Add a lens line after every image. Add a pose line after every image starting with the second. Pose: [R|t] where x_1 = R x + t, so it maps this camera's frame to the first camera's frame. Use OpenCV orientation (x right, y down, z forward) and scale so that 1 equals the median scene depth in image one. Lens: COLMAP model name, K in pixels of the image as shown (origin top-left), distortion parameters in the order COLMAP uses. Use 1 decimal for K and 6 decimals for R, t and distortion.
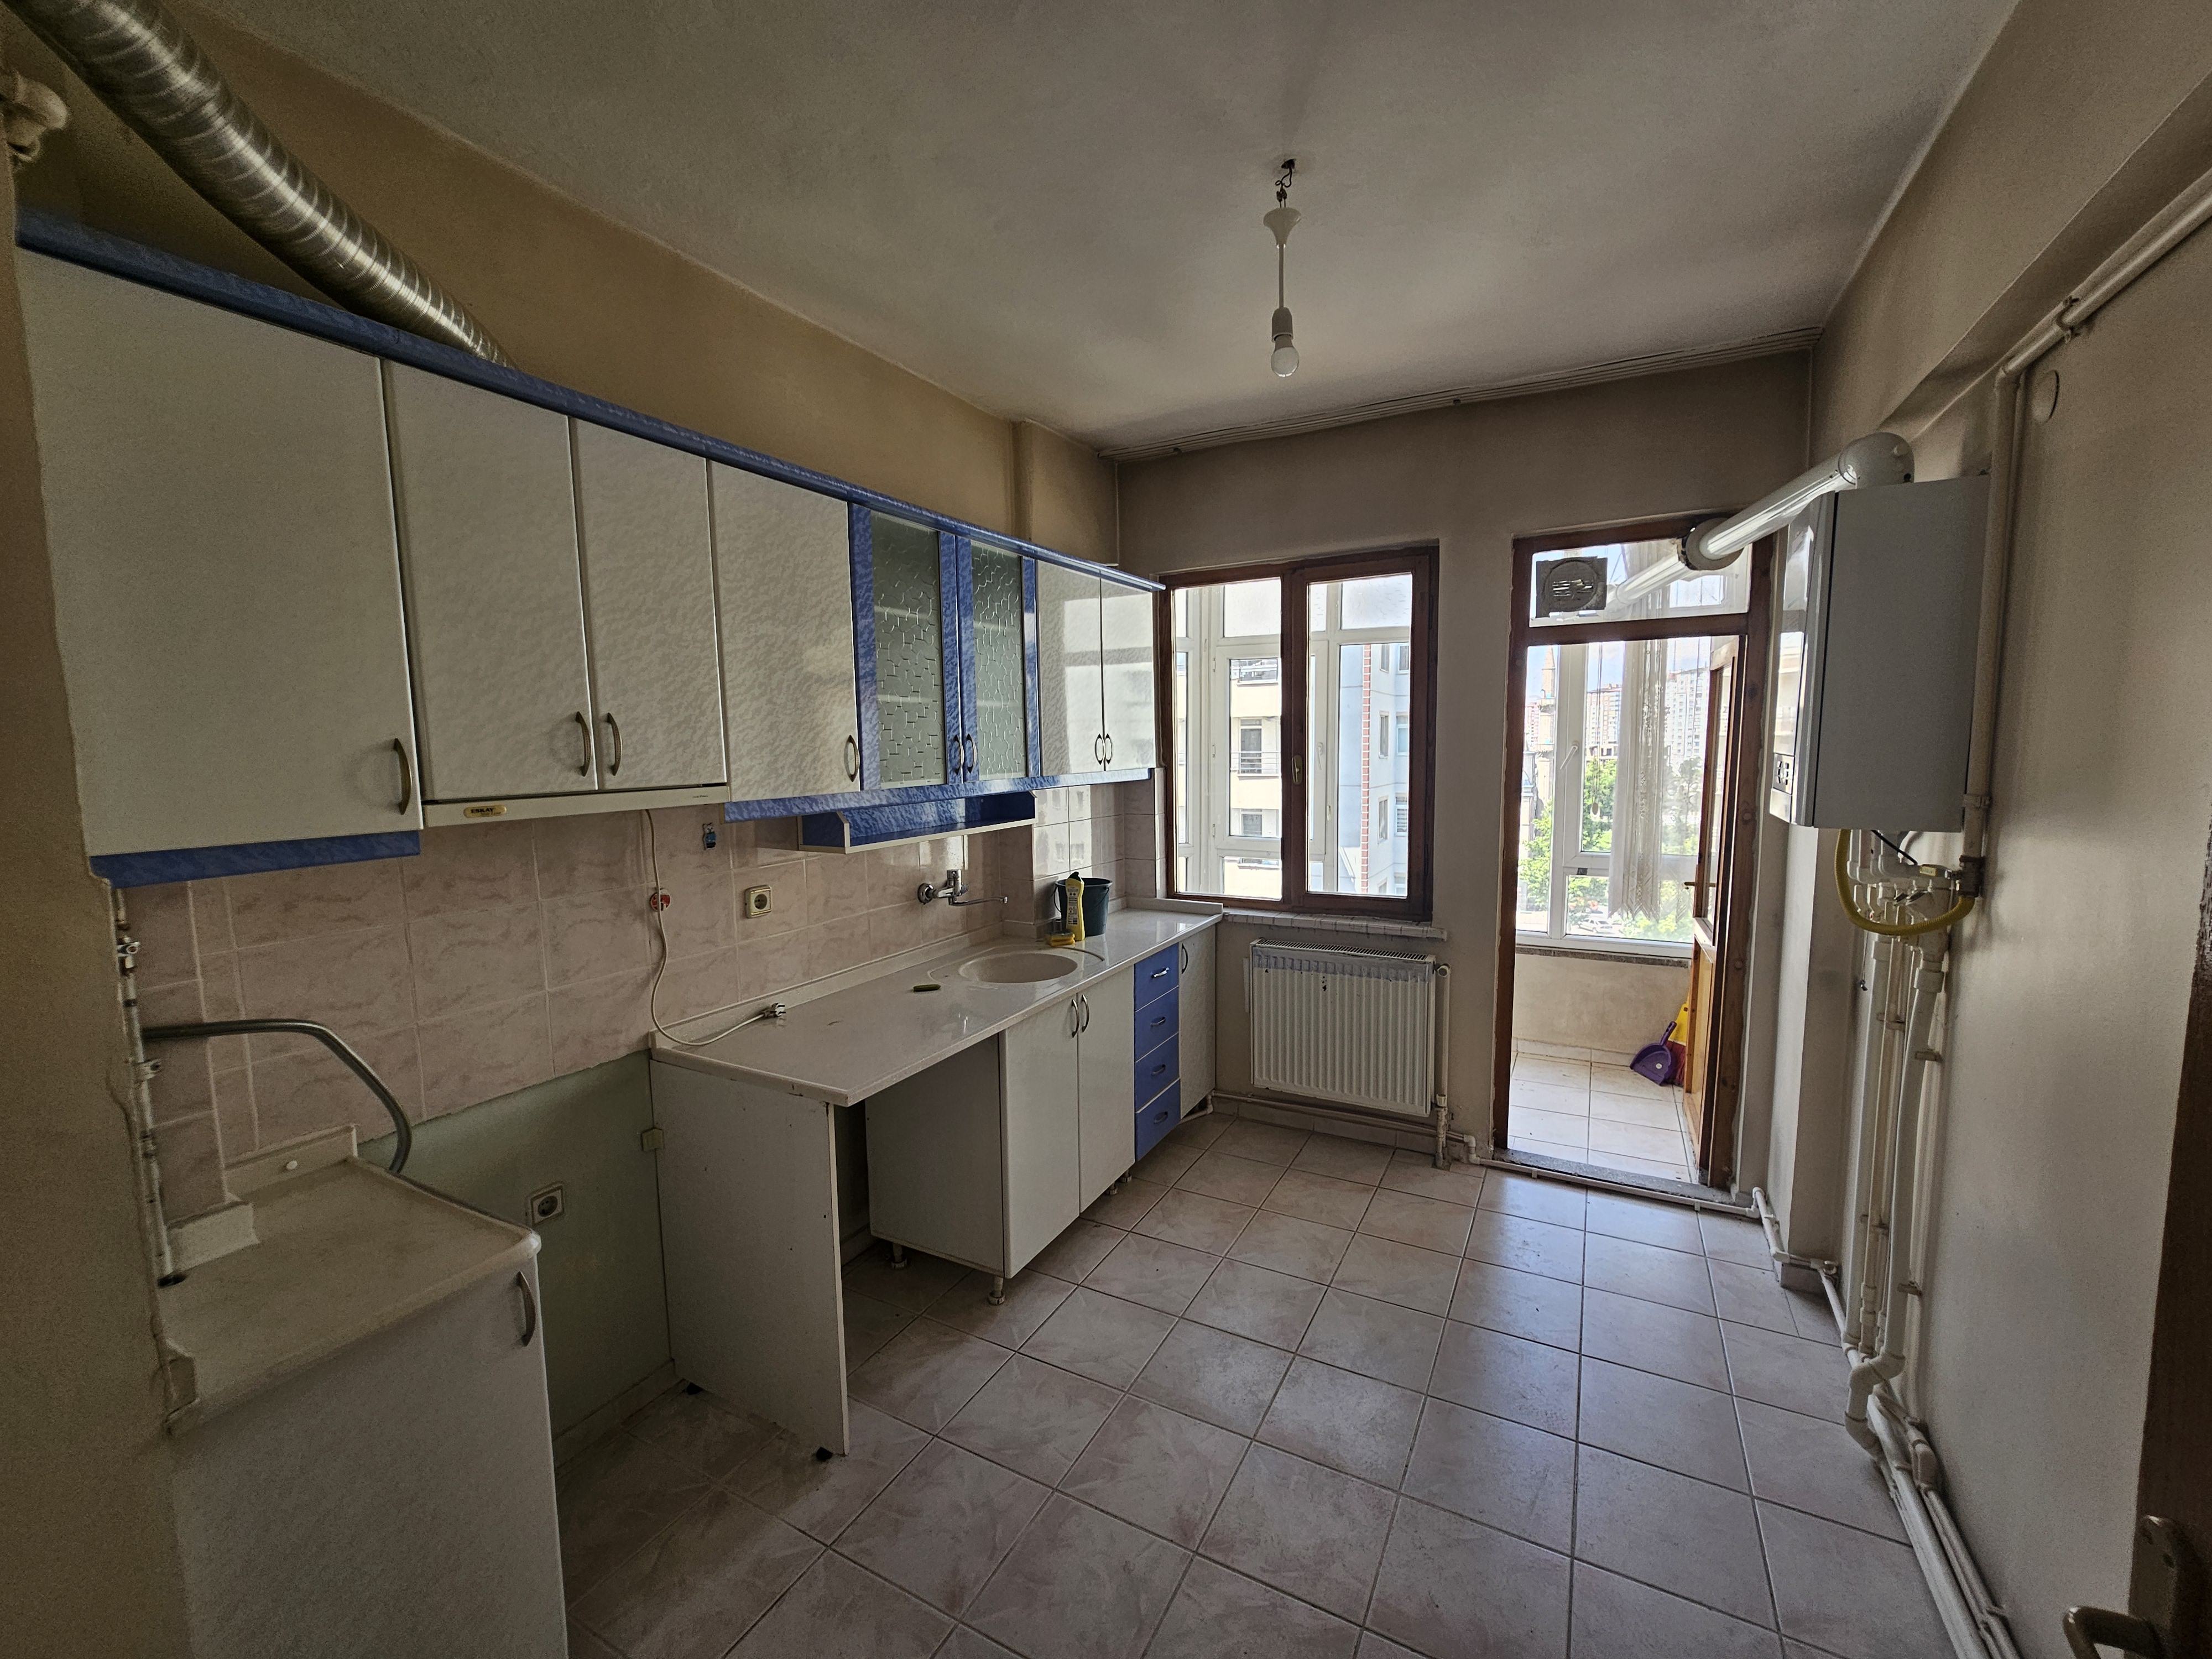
lens RADIAL K [[898.3, 0, 1118.9], [0, 898.3, 836.7], [0, 0, 1]] dist [0.000183, 0.000473]
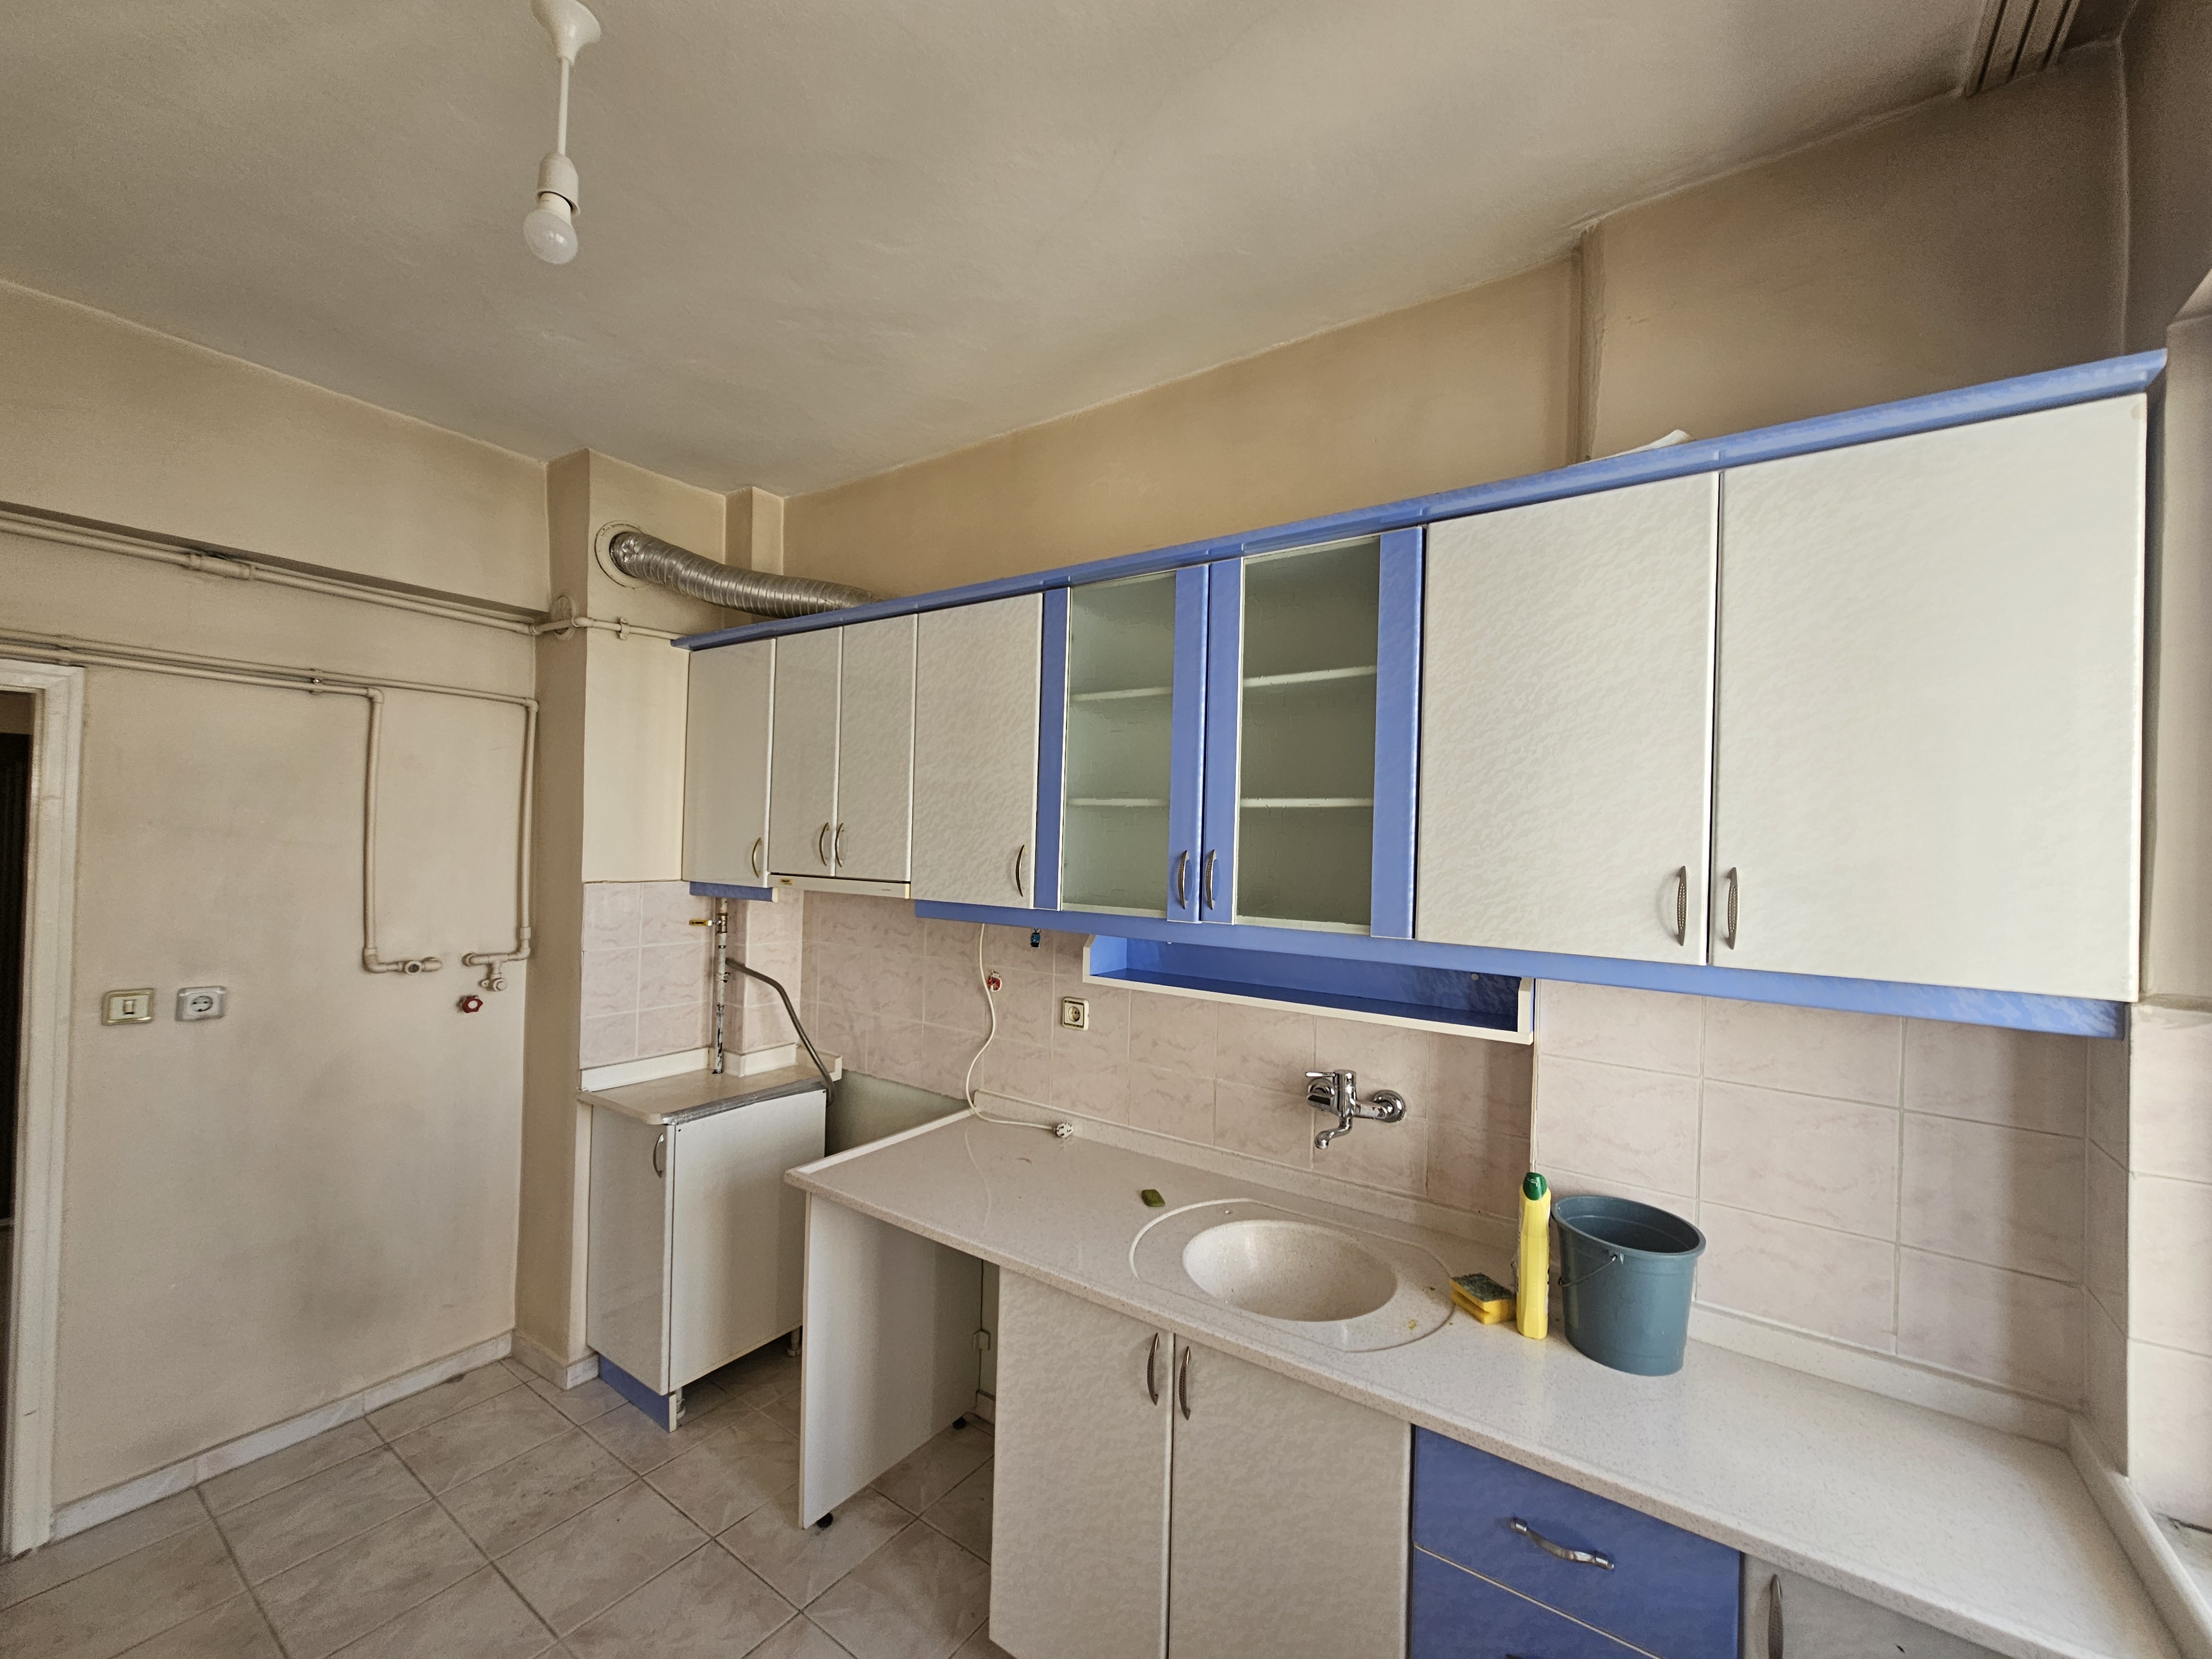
lens RADIAL K [[898.3, 0, 1118.9], [0, 898.3, 836.7], [0, 0, 1]] dist [0.000183, 0.000473]
pose [[-0.124156, 0.010589, -0.992206, 0.579767], [-0.129060, 0.991277, 0.026728, -0.156322], [0.983834, 0.131372, -0.121707, 1.186590]]
